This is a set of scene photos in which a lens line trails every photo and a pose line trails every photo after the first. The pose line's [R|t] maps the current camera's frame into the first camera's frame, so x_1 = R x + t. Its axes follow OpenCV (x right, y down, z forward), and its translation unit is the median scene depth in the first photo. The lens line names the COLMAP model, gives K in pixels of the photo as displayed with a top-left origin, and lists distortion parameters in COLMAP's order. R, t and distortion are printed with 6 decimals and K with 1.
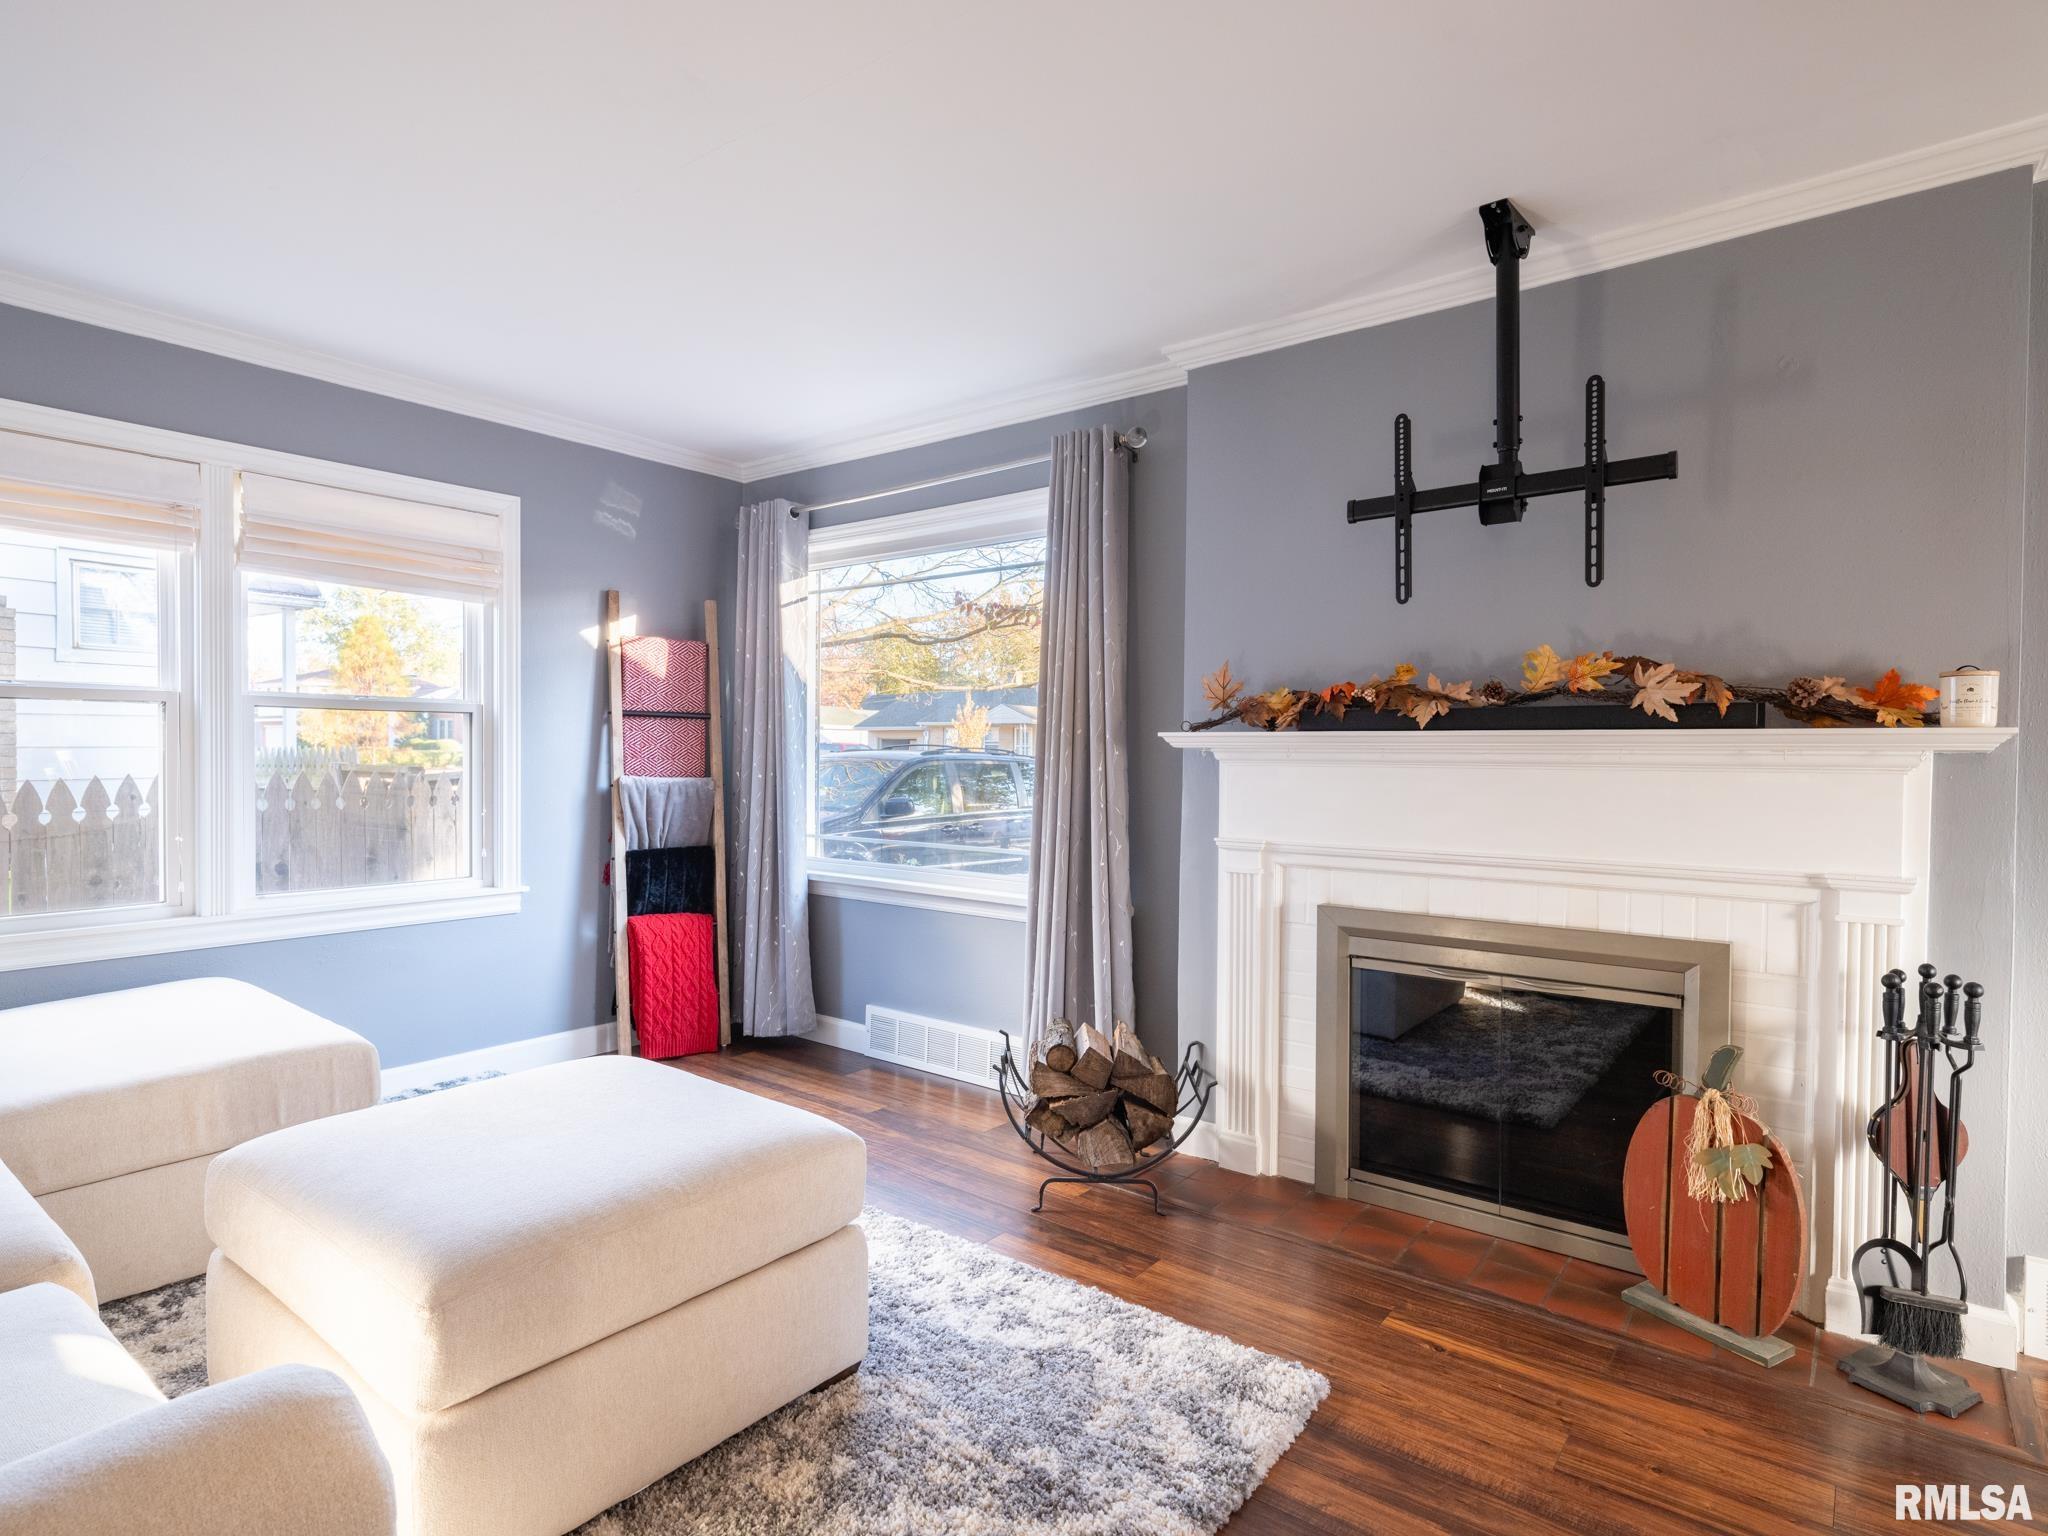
lens RADIAL K [[1105.0, 0, 1020.1], [0, 1105.0, 766.1], [0, 0, 1]] dist [0.009036, -0.003952]
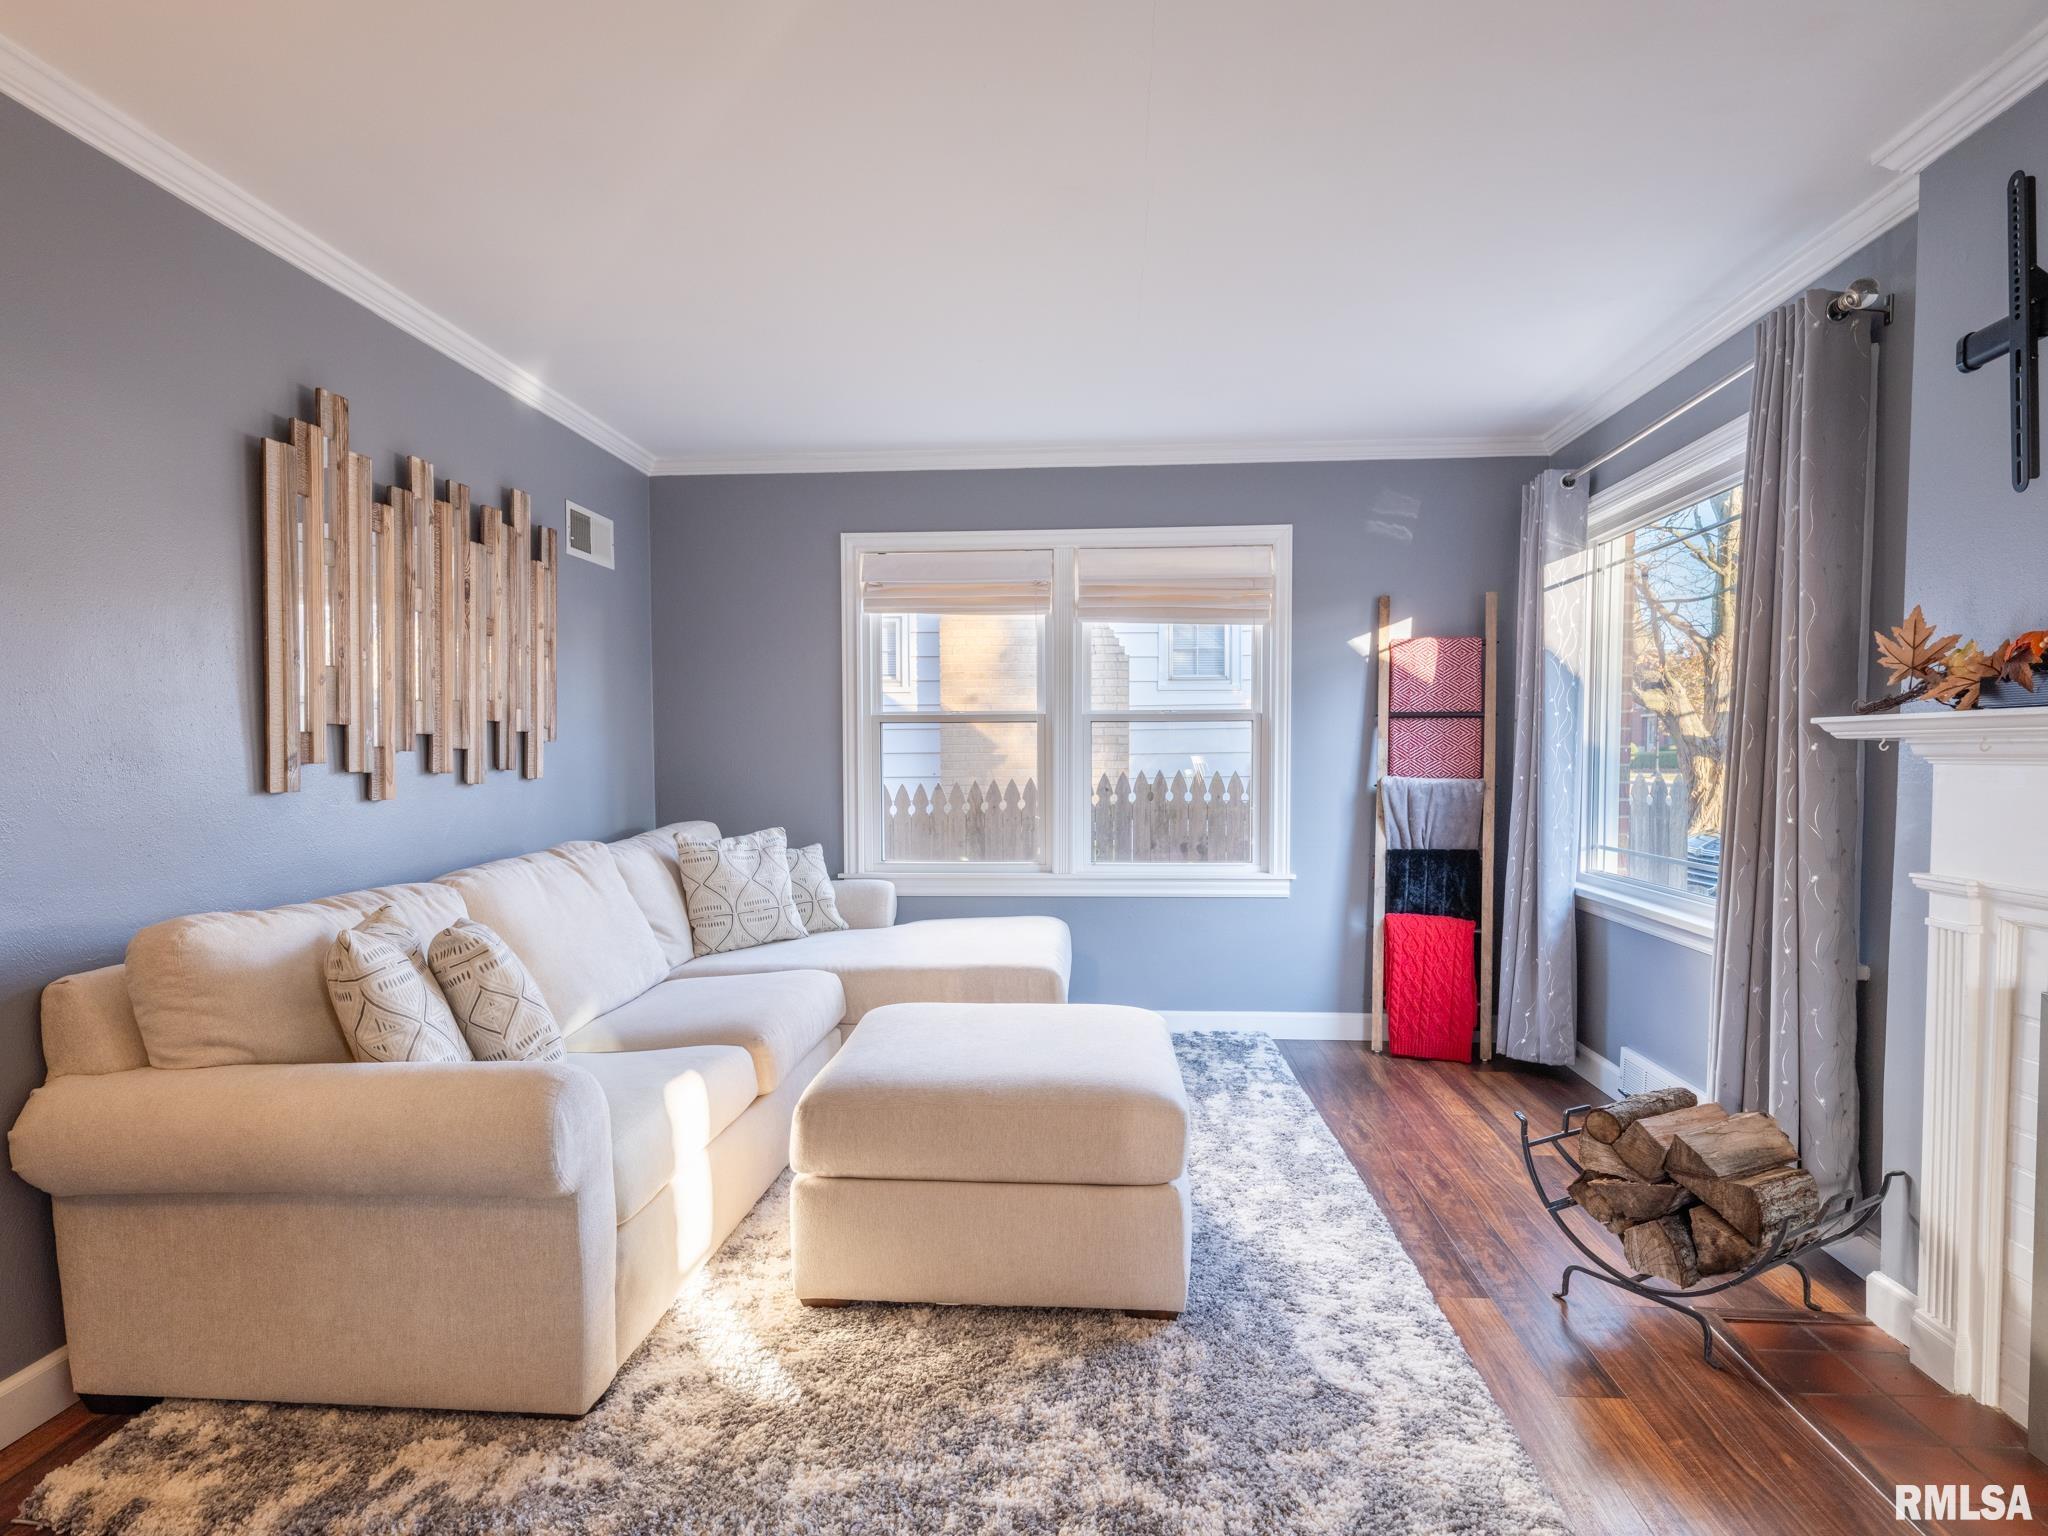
lens RADIAL K [[1147.4, 0, 1018.4], [0, 1147.4, 798.3], [0, 0, 1]] dist [0.004293, -0.003668]
pose [[0.552204, 0.023166, -0.833387, 0.347042], [-0.002411, 0.999654, 0.026191, 0.002091], [0.833705, -0.012454, 0.552069, 0.126663]]
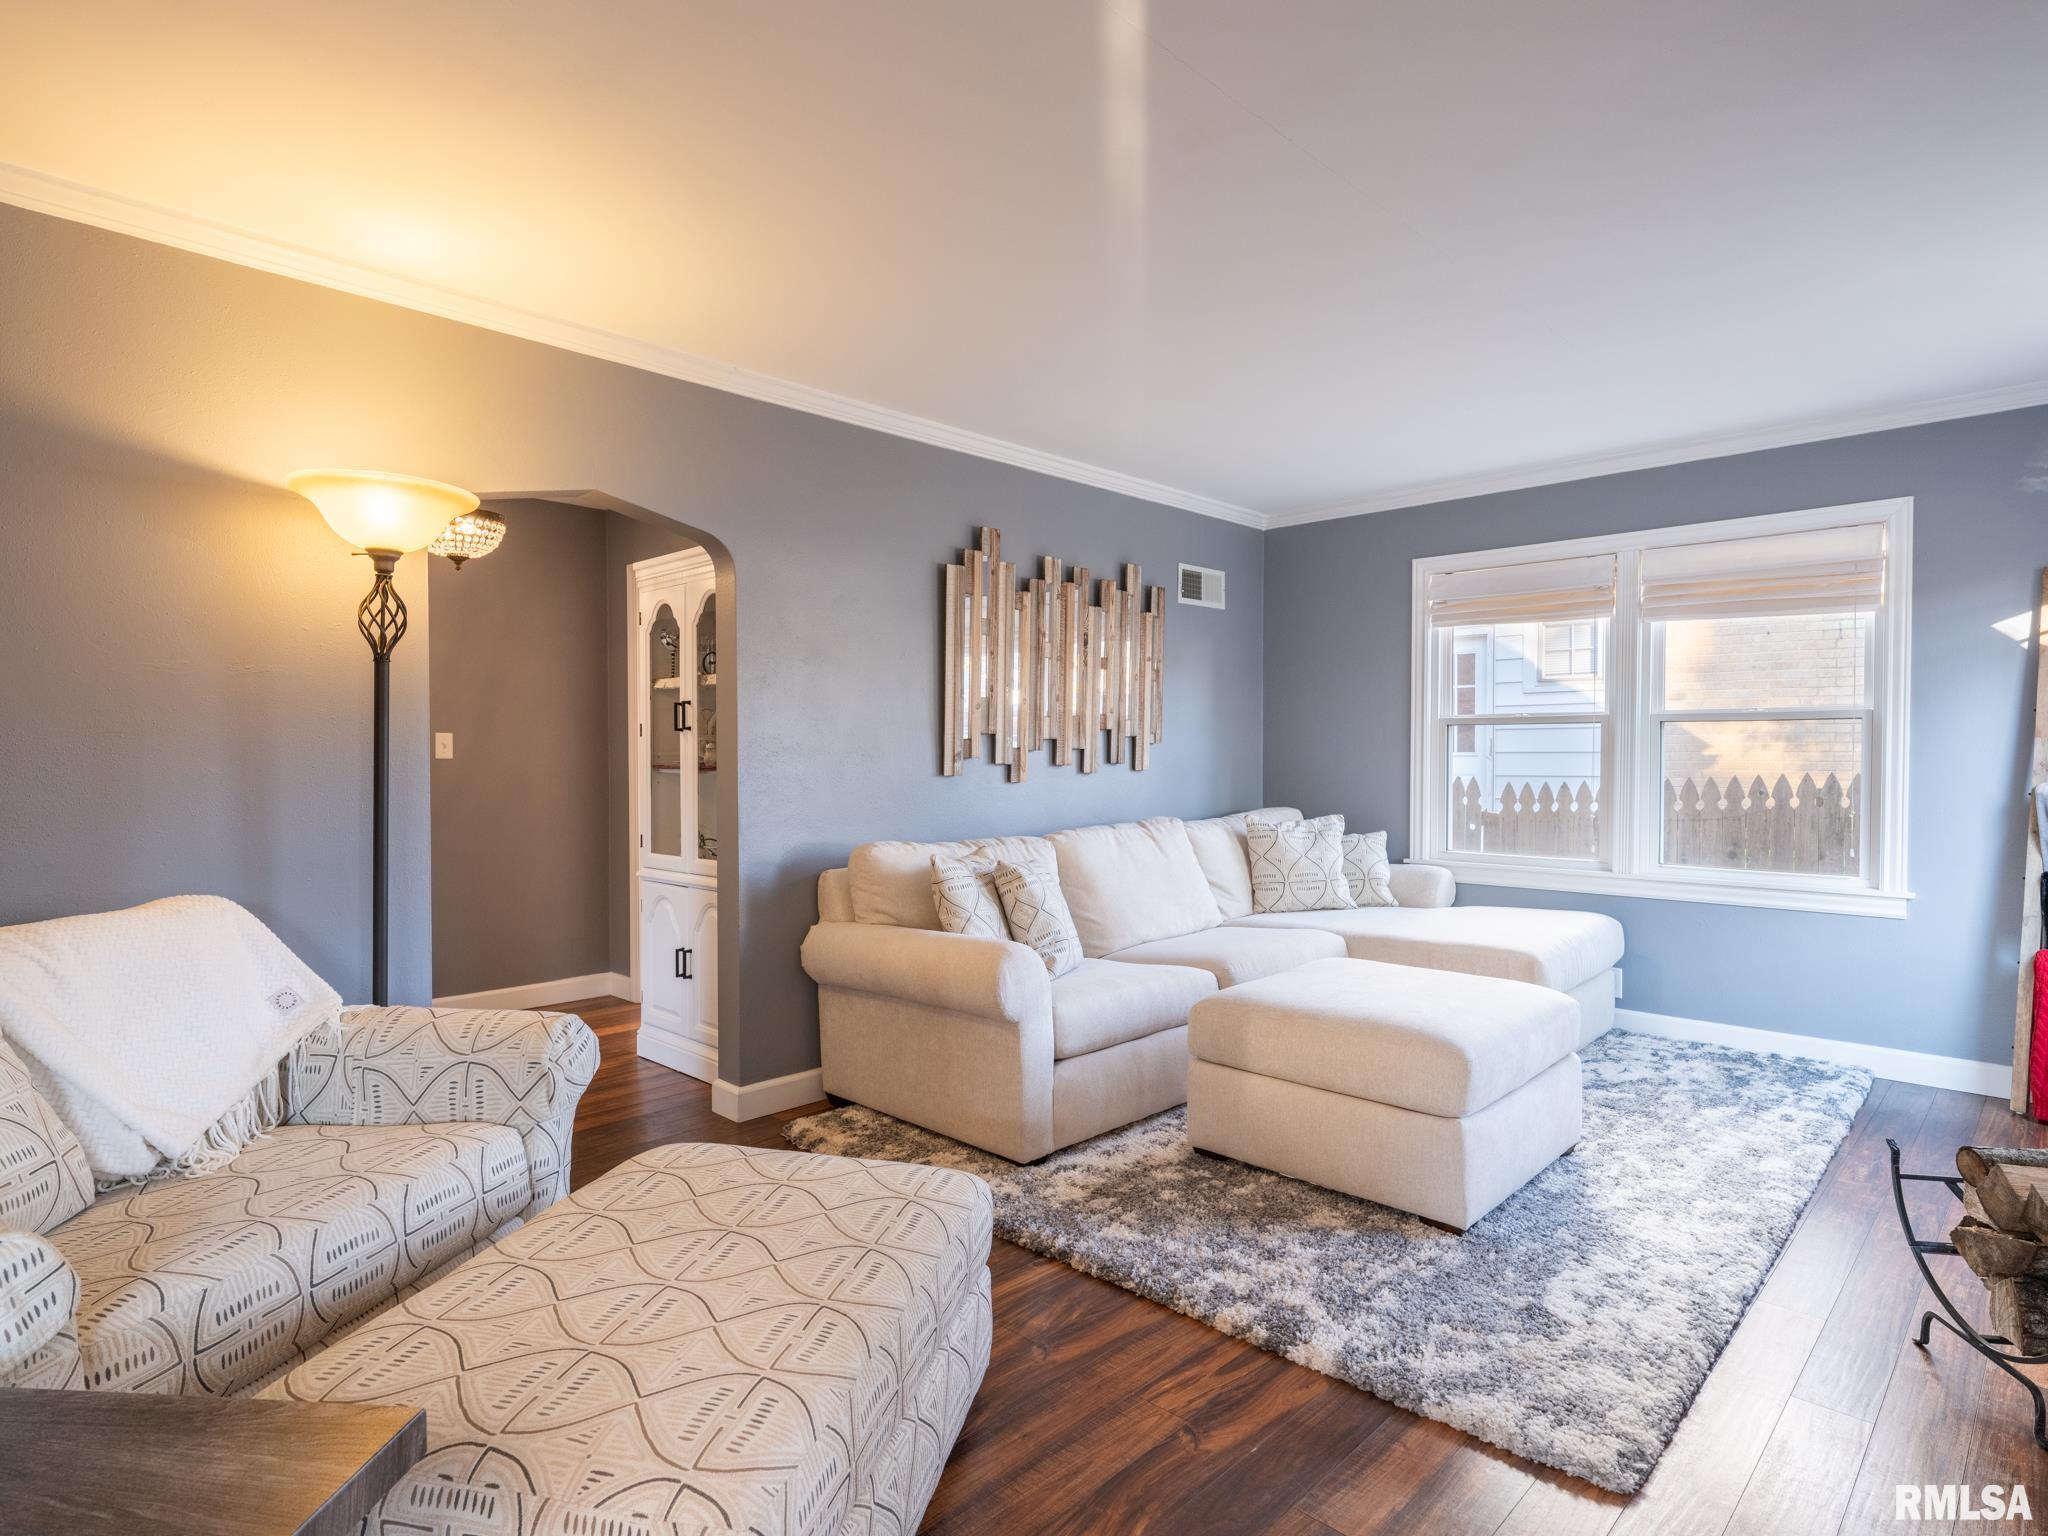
lens RADIAL K [[1105.0, 0, 1014.1], [0, 1105.0, 761.1], [0, 0, 1]] dist [0.009036, -0.003952]
pose [[-0.116304, 0.000827, -0.993213, 0.591897], [-0.013386, 0.999908, 0.002400, 0.000155], [0.993123, 0.013575, -0.116282, 0.313384]]
